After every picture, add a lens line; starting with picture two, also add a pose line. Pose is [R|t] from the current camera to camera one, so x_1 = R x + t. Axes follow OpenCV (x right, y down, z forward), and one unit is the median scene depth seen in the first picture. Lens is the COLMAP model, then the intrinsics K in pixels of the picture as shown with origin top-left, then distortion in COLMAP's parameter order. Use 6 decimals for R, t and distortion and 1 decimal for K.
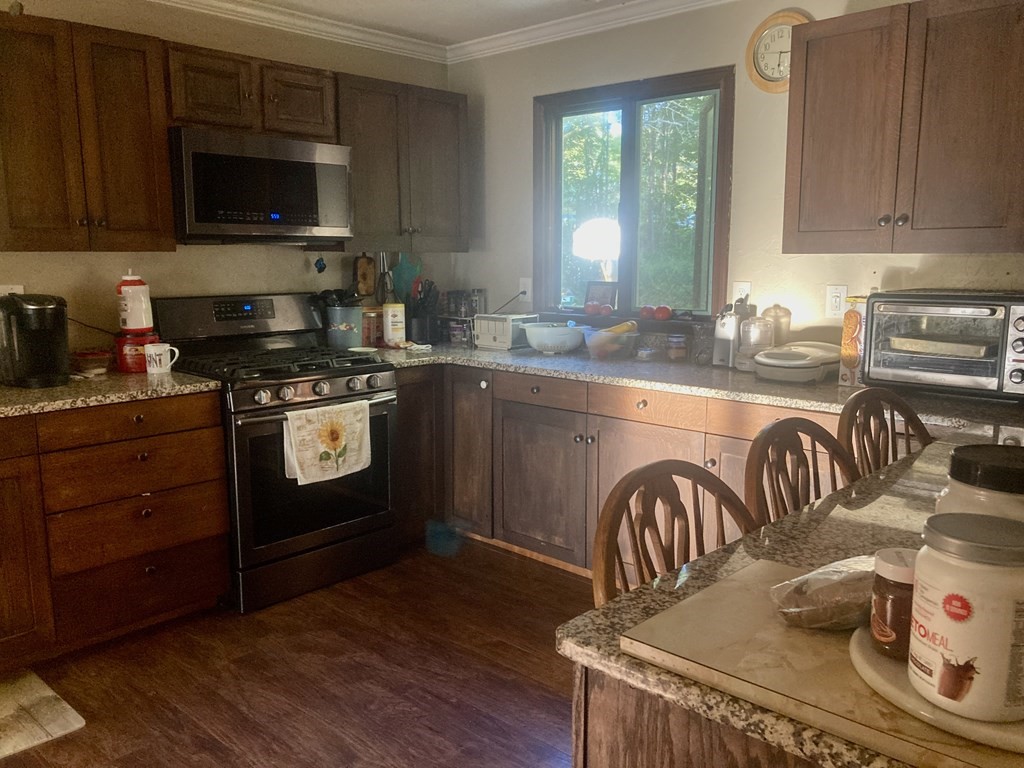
lens RADIAL K [[844.8, 0, 511.8], [0, 844.8, 384.5], [0, 0, 1]] dist [-0.002607, -0.002502]
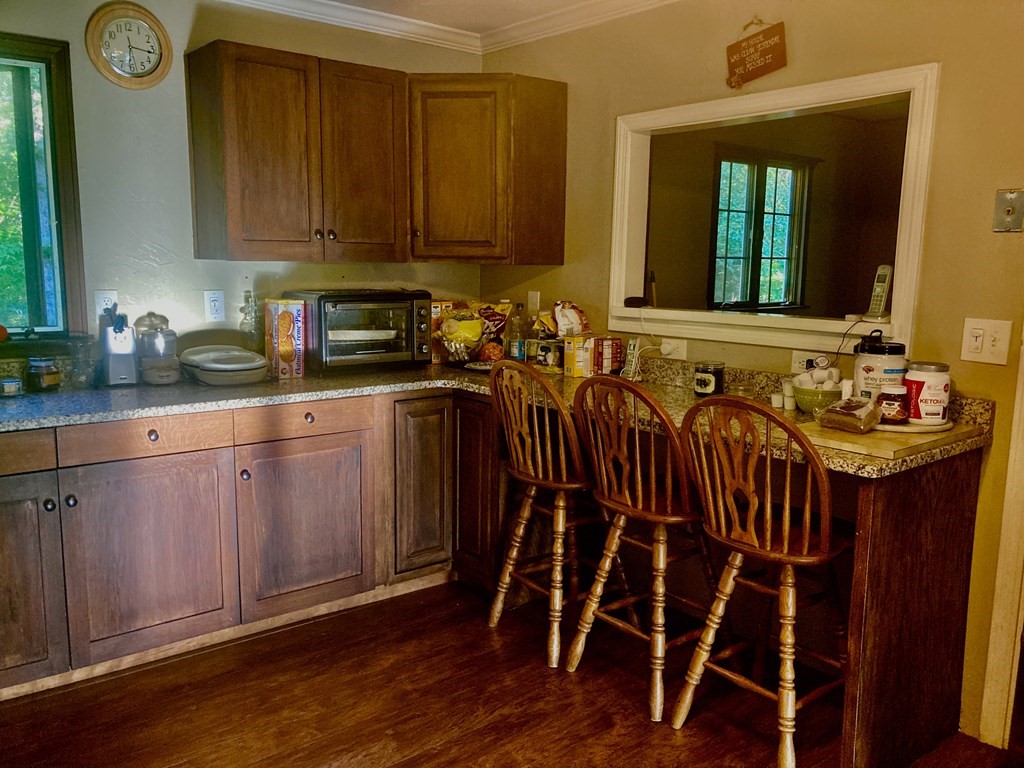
lens RADIAL K [[844.8, 0, 511.8], [0, 844.8, 385.4], [0, 0, 1]] dist [-0.002607, -0.002502]
pose [[0.142427, -0.141740, 0.979604, -0.649641], [0.139252, 0.982720, 0.121945, -0.082575], [-0.979961, 0.119043, 0.159703, 0.514327]]
